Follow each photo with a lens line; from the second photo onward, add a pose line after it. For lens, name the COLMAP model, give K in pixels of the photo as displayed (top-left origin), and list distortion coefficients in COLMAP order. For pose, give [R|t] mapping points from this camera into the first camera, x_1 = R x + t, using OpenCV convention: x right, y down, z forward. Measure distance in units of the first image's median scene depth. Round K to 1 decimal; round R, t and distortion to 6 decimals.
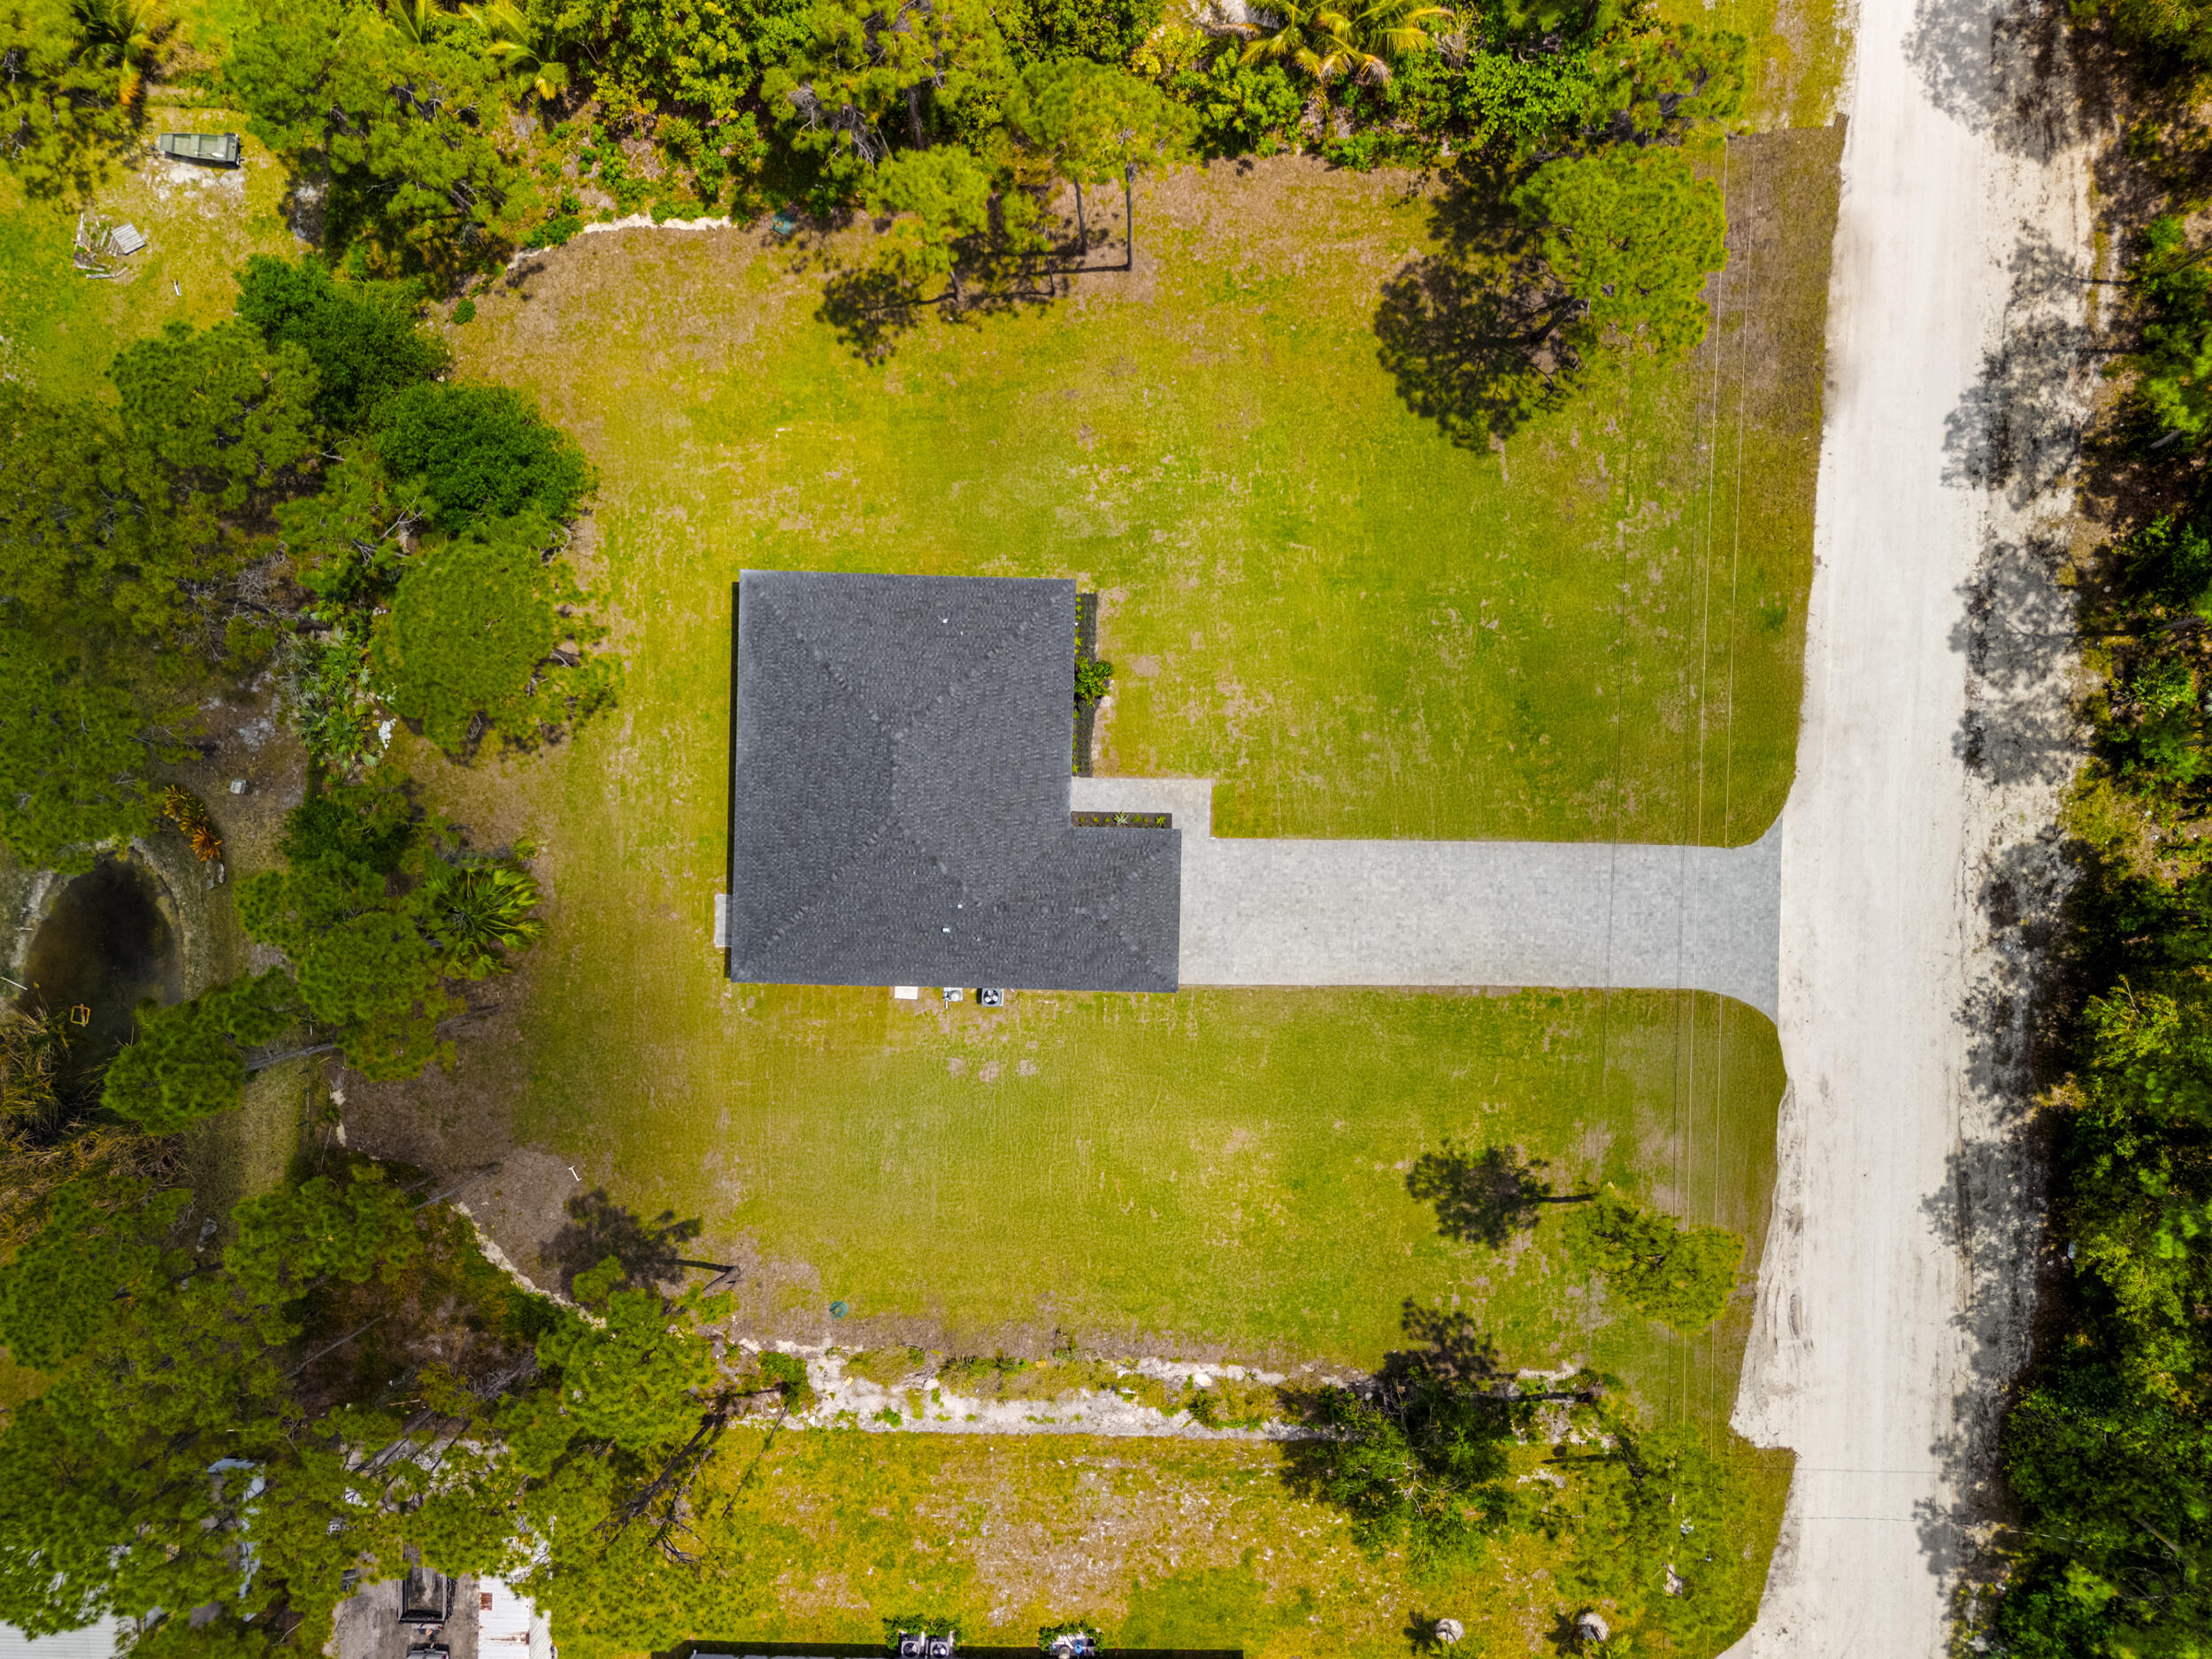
lens RADIAL K [[1627.9, 0, 1106.0], [0, 1627.9, 829.5], [0, 0, 1]] dist [0.097270, -0.117714]
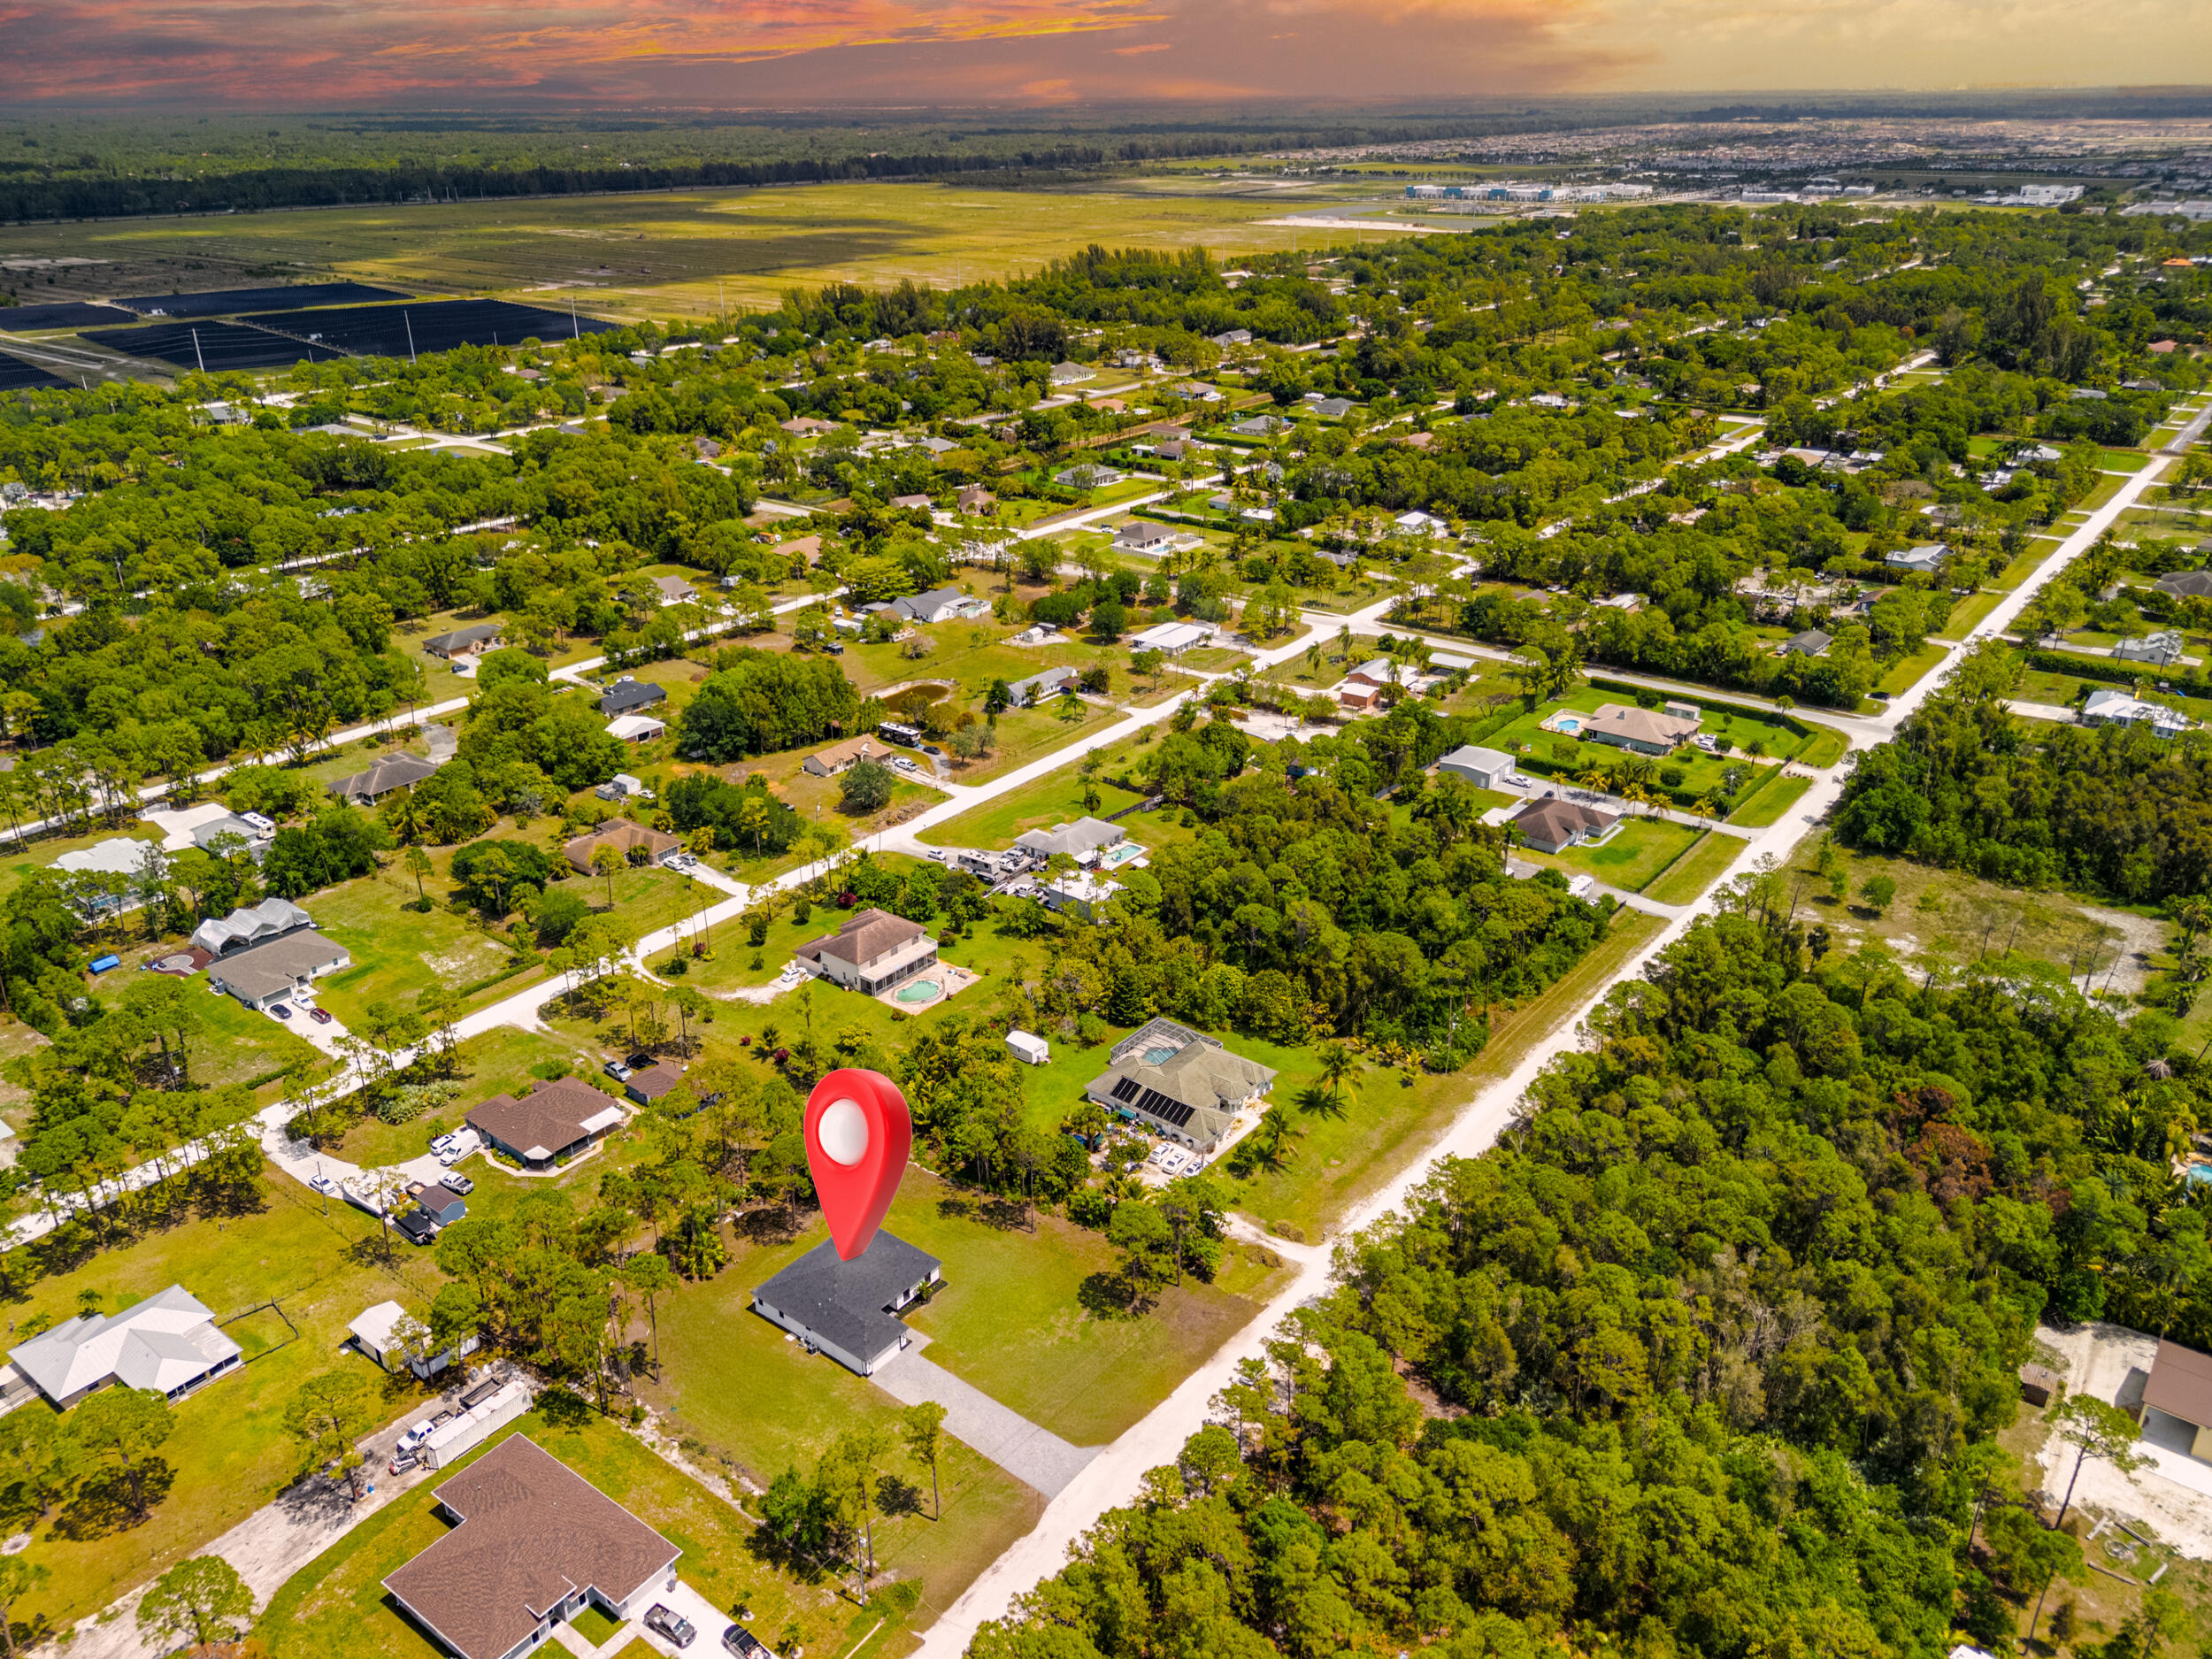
lens RADIAL K [[1627.9, 0, 1106.0], [0, 1627.9, 829.5], [0, 0, 1]] dist [0.097270, -0.117714]
pose [[0.806802, 0.243783, -0.538182, 1.496062], [-0.590774, 0.321246, -0.740127, 1.478006], [-0.007542, 0.915080, 0.403202, -0.808886]]
